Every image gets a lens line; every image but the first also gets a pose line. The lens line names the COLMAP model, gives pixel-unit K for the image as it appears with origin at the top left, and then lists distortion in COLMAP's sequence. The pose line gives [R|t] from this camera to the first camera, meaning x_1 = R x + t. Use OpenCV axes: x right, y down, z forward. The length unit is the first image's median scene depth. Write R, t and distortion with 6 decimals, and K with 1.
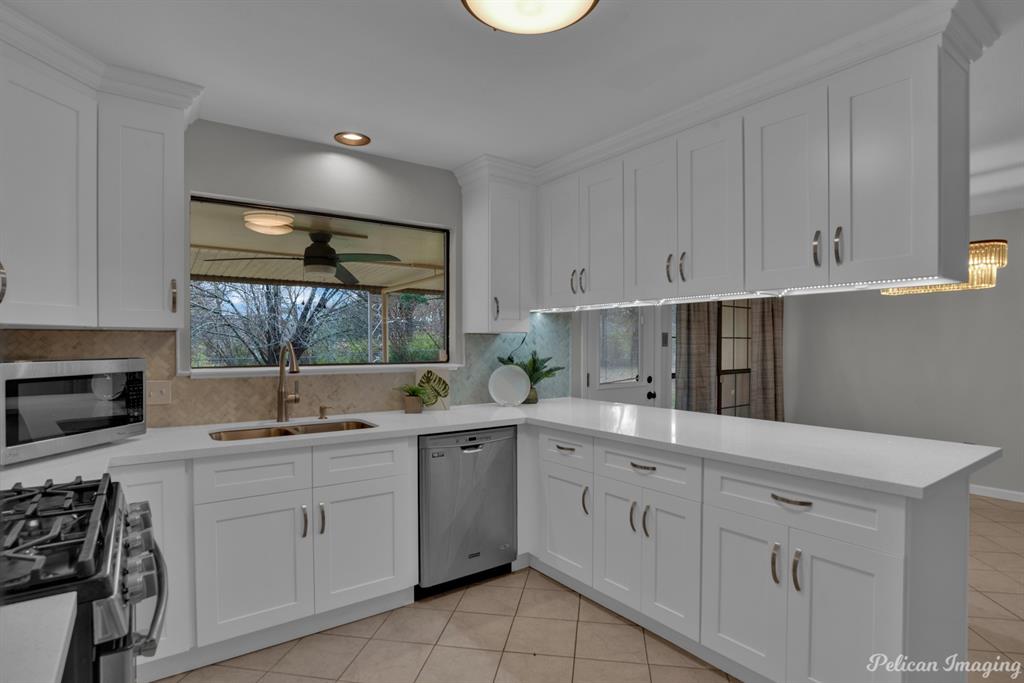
lens RADIAL K [[526.9, 0, 513.6], [0, 526.9, 346.6], [0, 0, 1]] dist [-0.050407, 0.023011]
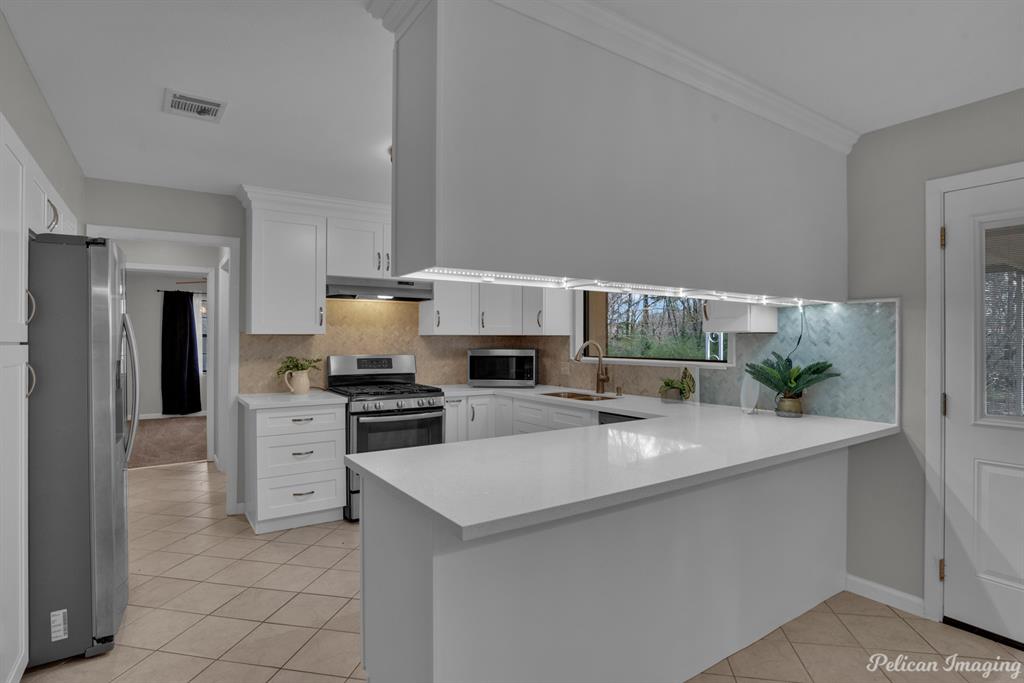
lens RADIAL K [[541.9, 0, 513.1], [0, 541.9, 339.1], [0, 0, 1]] dist [-0.012042, 0.000613]
pose [[-0.033451, -0.002727, -0.999437, 1.087102], [-0.006369, 0.999977, -0.002515, -0.010347], [0.999420, 0.006281, -0.033468, 0.734474]]
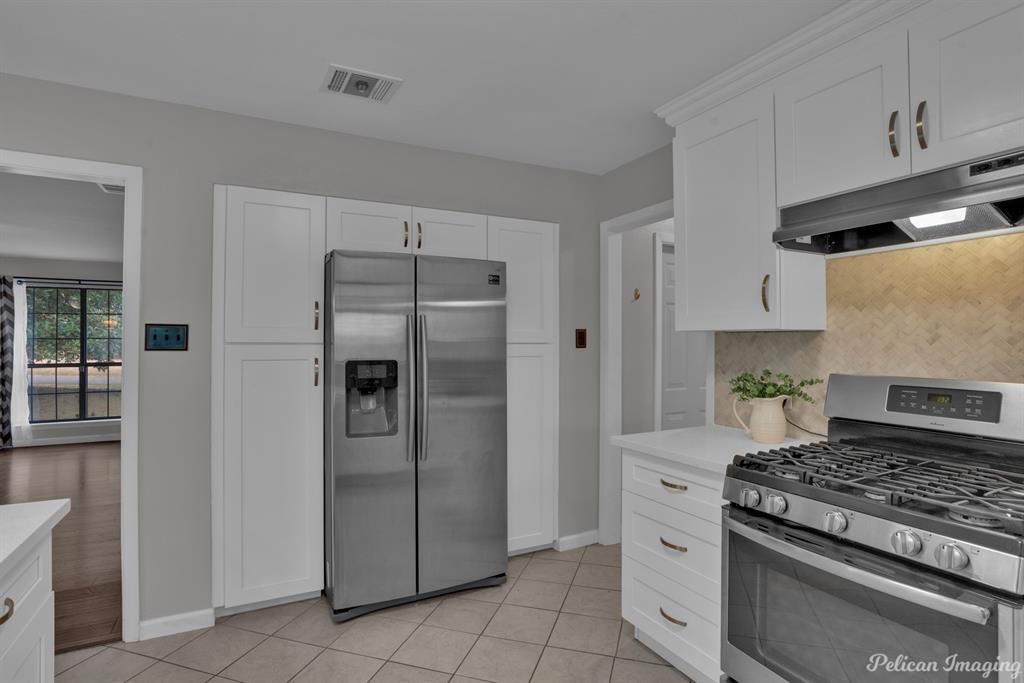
lens RADIAL K [[531.2, 0, 511.8], [0, 531.2, 335.4], [0, 0, 1]] dist [-0.050724, 0.024035]
pose [[-0.988495, 0.002214, 0.151236, -0.084325], [0.001382, 0.999983, -0.005607, -0.011675], [-0.151246, -0.005334, -0.988482, 0.914207]]
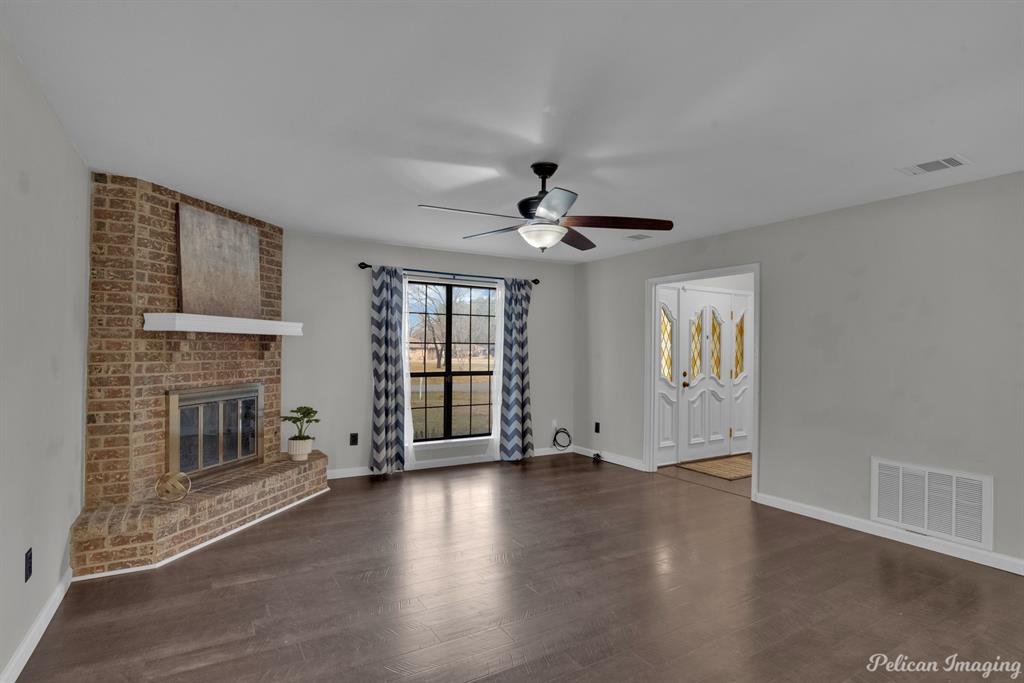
lens RADIAL K [[526.9, 0, 513.6], [0, 526.9, 346.6], [0, 0, 1]] dist [-0.050407, 0.023011]
pose [[-0.996747, -0.011824, 0.079717, 1.799522], [-0.011755, 0.999930, 0.001326, -0.006056], [-0.079727, 0.000384, -0.996817, 0.899591]]
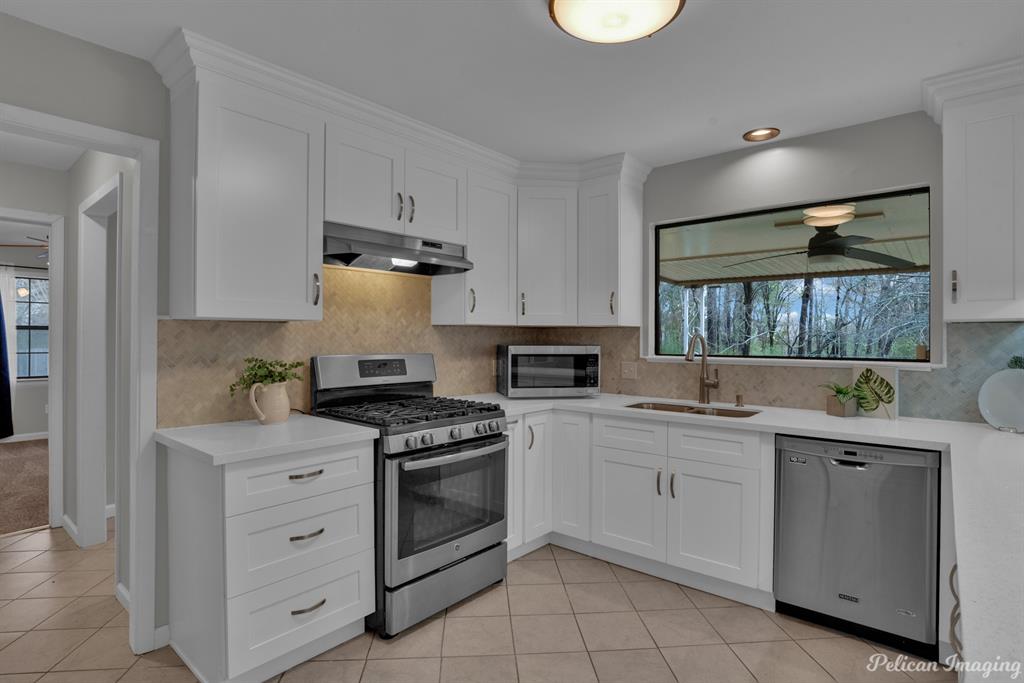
lens RADIAL K [[526.3, 0, 519.9], [0, 526.3, 337.7], [0, 0, 1]] dist [-0.044264, 0.023230]
pose [[0.246604, 0.000903, -0.969116, 0.540147], [-0.007984, 0.999968, -0.001100, 0.002099], [0.969083, 0.008008, 0.246603, 0.290435]]
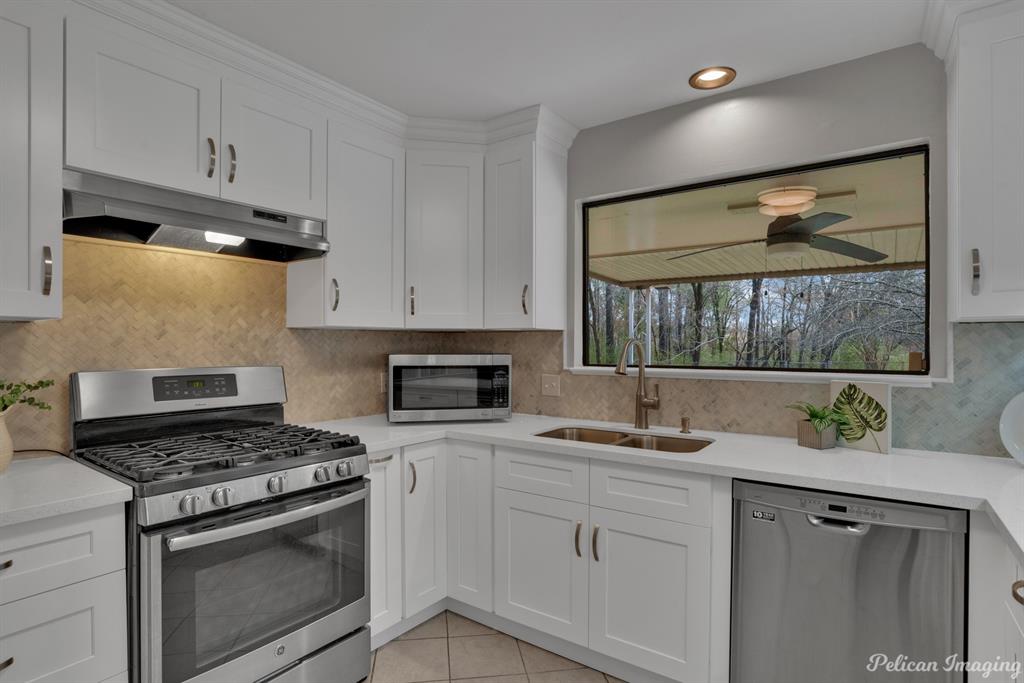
lens RADIAL K [[526.9, 0, 513.6], [0, 526.9, 346.6], [0, 0, 1]] dist [-0.050407, 0.023011]
pose [[0.316125, 0.003908, -0.948710, 0.321660], [-0.005796, 0.999981, 0.002188, 0.001745], [0.948700, 0.004807, 0.316141, 0.464394]]
